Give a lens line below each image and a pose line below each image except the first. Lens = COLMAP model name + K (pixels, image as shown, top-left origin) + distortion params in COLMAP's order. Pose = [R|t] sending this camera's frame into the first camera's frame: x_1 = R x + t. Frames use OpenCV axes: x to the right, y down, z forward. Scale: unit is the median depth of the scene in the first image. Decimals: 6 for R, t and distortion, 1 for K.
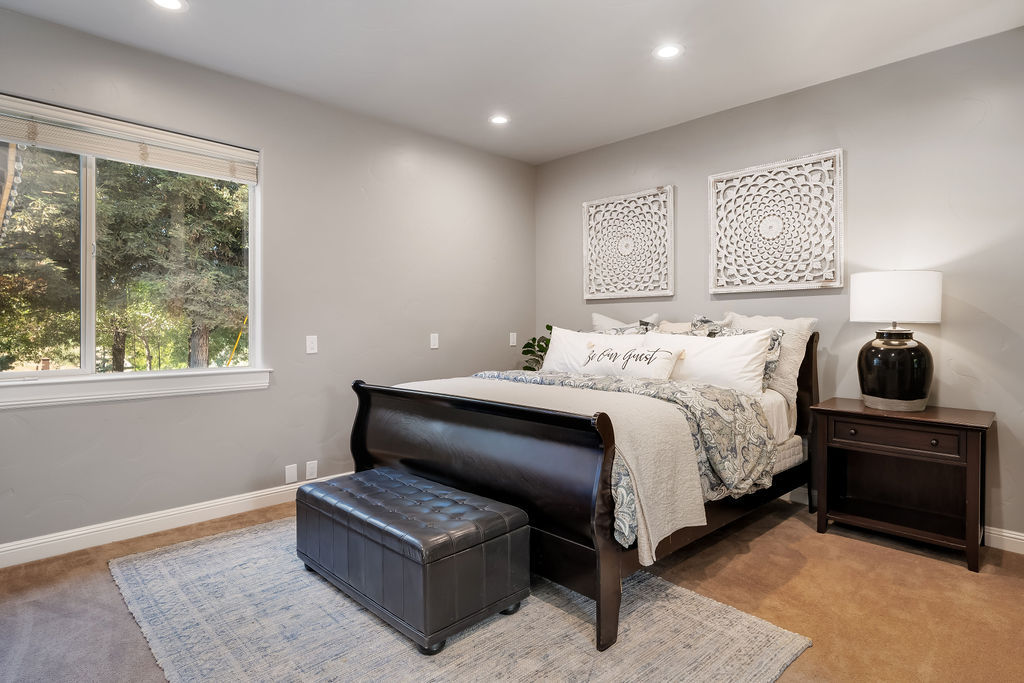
lens RADIAL K [[542.1, 0, 509.9], [0, 542.1, 320.0], [0, 0, 1]] dist [0.001470, 0.000438]
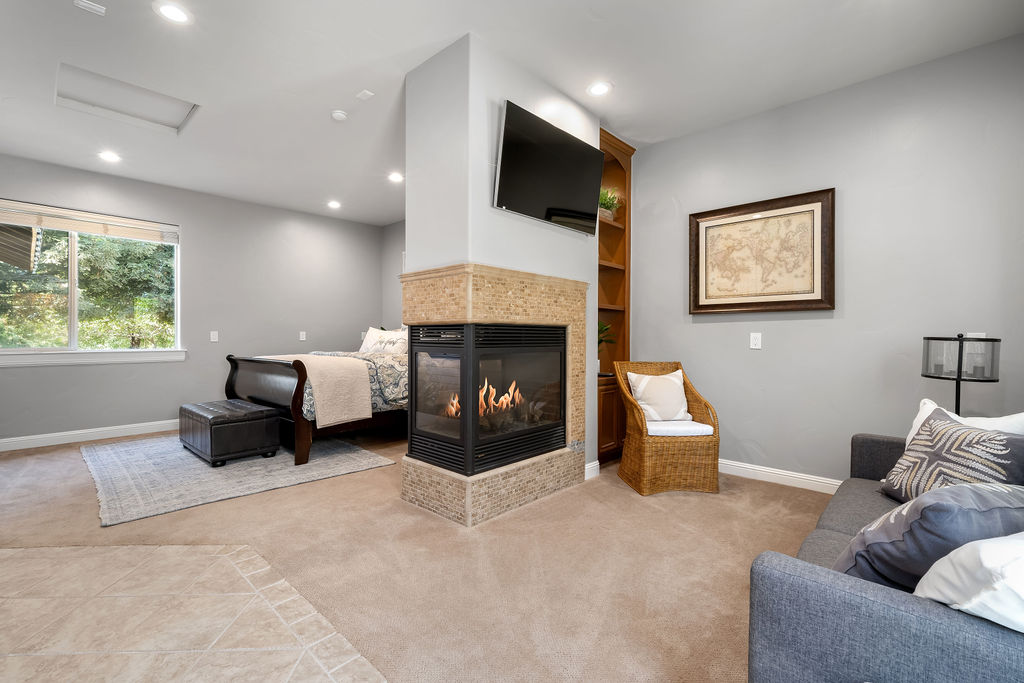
lens RADIAL K [[460.0, 0, 511.4], [0, 460.0, 331.0], [0, 0, 1]] dist [0.000796, -0.000086]
pose [[0.999338, 0.001420, 0.036365, 0.584802], [-0.001374, 0.999998, -0.001301, 0.031741], [-0.036366, 0.001251, 0.999338, -0.552668]]
